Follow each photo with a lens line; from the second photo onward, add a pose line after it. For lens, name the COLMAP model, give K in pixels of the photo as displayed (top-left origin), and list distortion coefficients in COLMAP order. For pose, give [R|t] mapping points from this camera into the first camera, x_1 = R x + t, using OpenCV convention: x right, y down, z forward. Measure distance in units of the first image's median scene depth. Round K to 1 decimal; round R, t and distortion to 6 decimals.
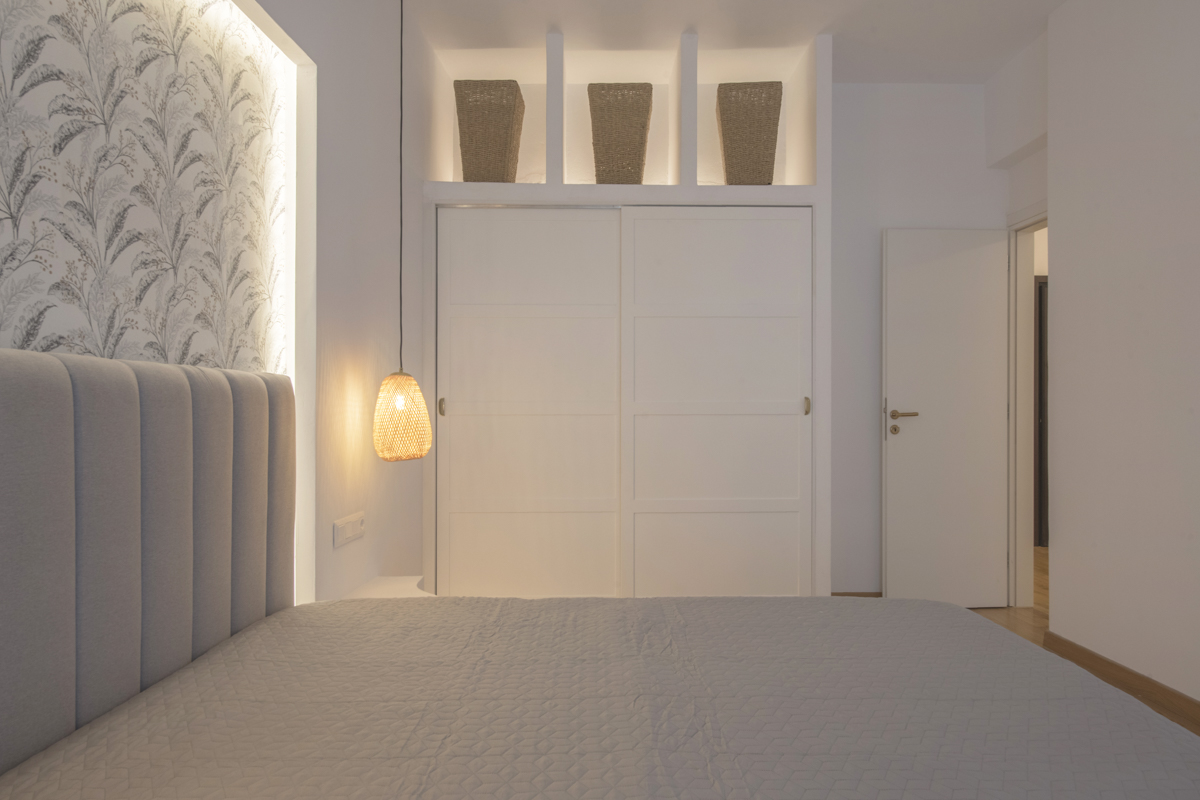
lens RADIAL K [[807.4, 0, 611.5], [0, 807.4, 406.7], [0, 0, 1]] dist [0.003589, -0.006878]
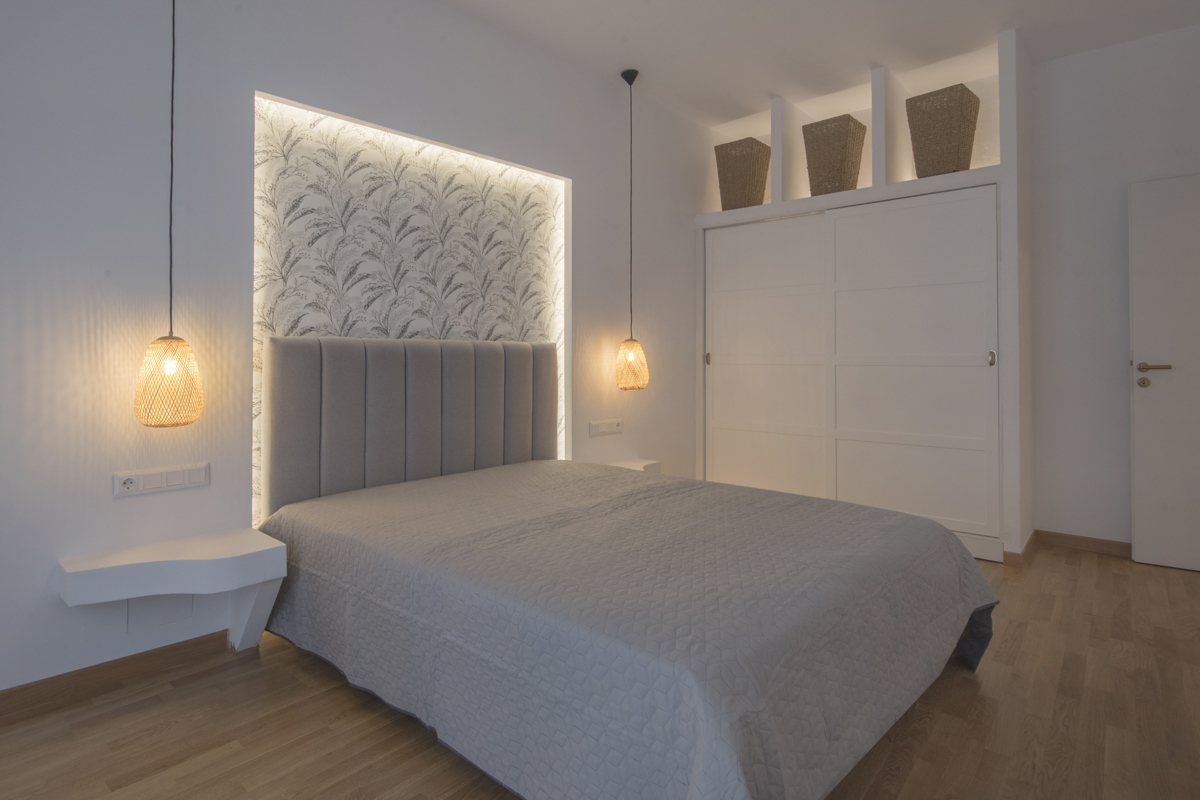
lens RADIAL K [[619.0, 0, 585.3], [0, 619.0, 349.2], [0, 0, 1]] dist [-0.002175, 0.000016]
pose [[0.741787, -0.007853, -0.670589, 0.688287], [-0.000768, 0.999921, -0.012559, -0.004977], [0.670635, 0.009832, 0.741723, -0.059096]]
